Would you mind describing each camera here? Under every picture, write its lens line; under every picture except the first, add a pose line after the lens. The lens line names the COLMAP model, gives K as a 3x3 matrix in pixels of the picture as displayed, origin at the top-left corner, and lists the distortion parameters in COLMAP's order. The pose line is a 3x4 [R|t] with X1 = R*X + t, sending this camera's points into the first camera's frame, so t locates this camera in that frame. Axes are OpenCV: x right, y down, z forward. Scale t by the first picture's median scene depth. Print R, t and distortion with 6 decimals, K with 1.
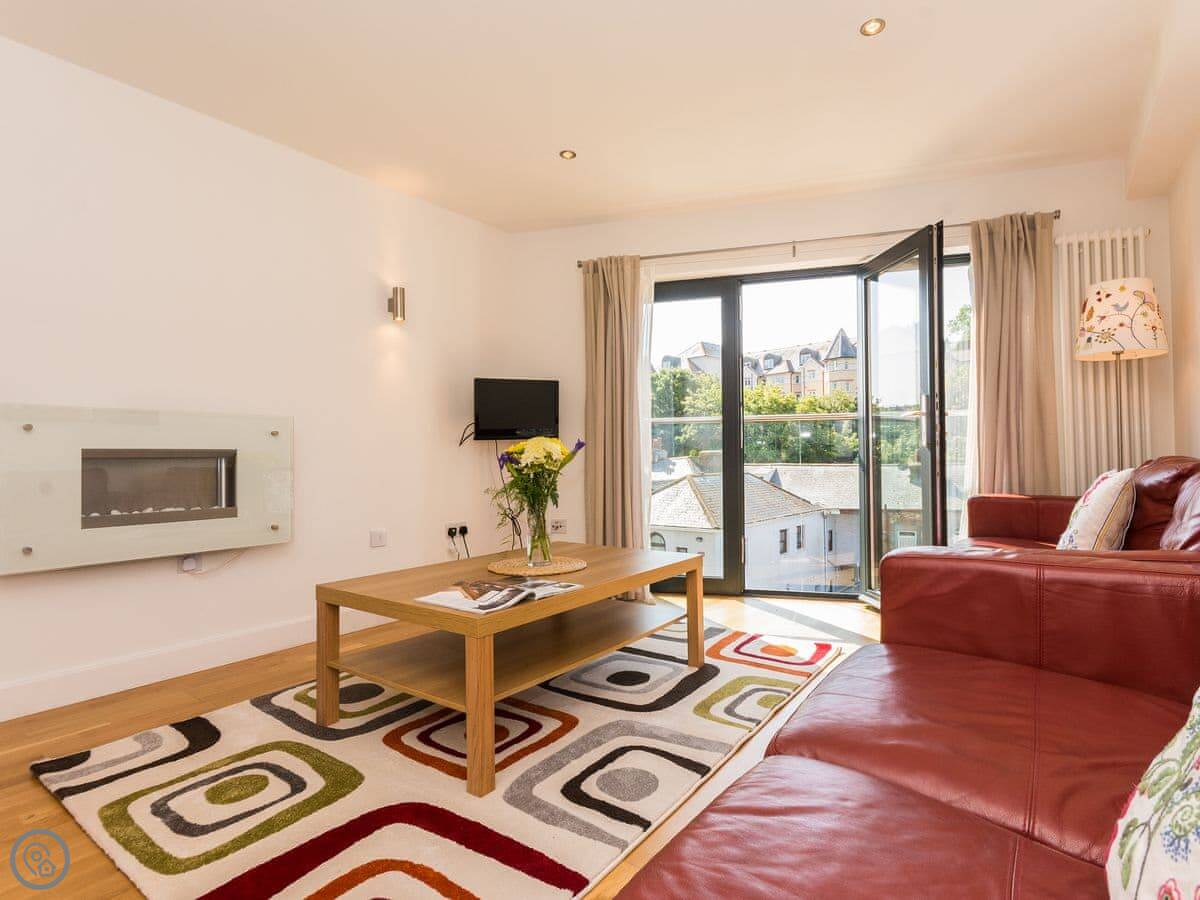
lens RADIAL K [[613.4, 0, 604.9], [0, 613.4, 455.0], [0, 0, 1]] dist [-0.001418, 0.000160]
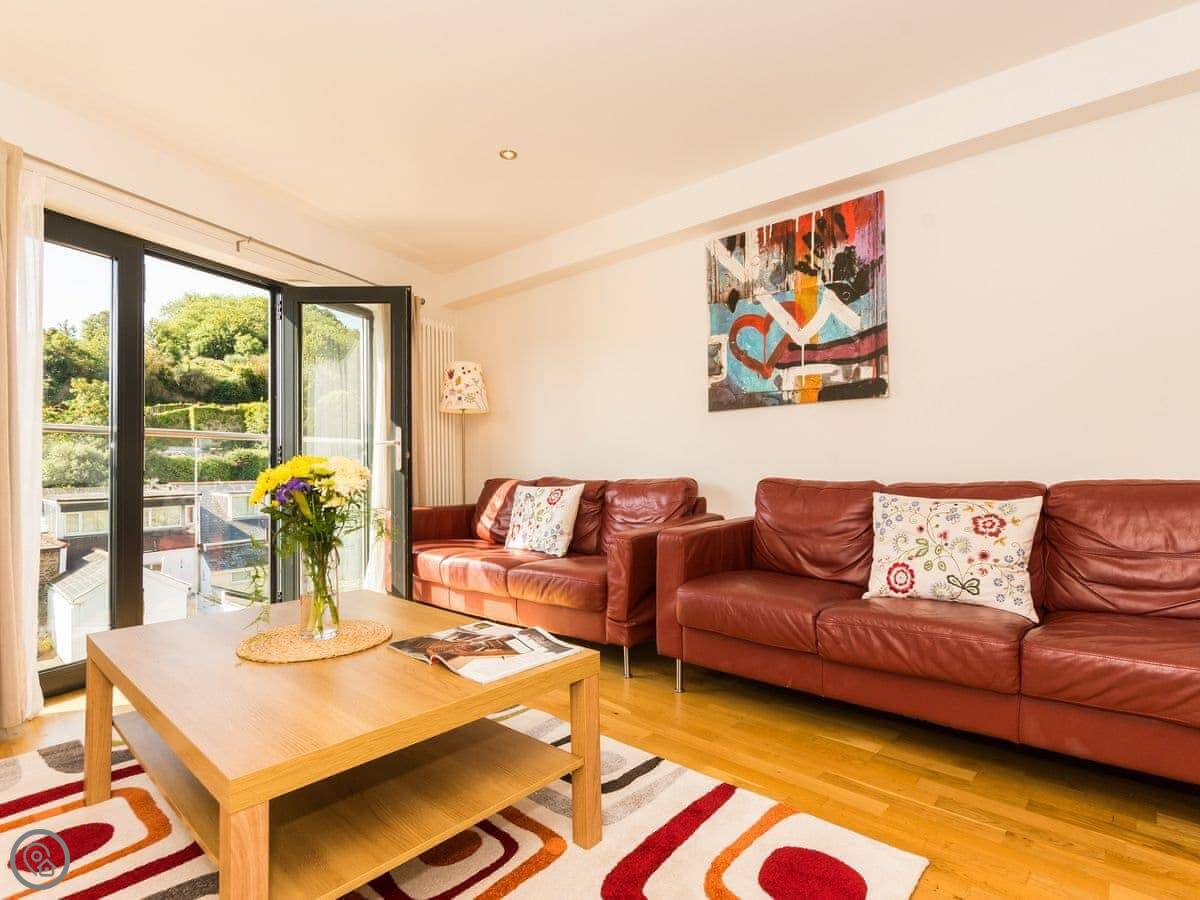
lens RADIAL K [[613.4, 0, 604.9], [0, 613.4, 455.0], [0, 0, 1]] dist [-0.001418, 0.000160]
pose [[0.108421, 0.025442, 0.993779, -0.634857], [0.000457, 0.999671, -0.025643, -0.012314], [-0.994105, 0.003235, 0.108374, 0.481508]]
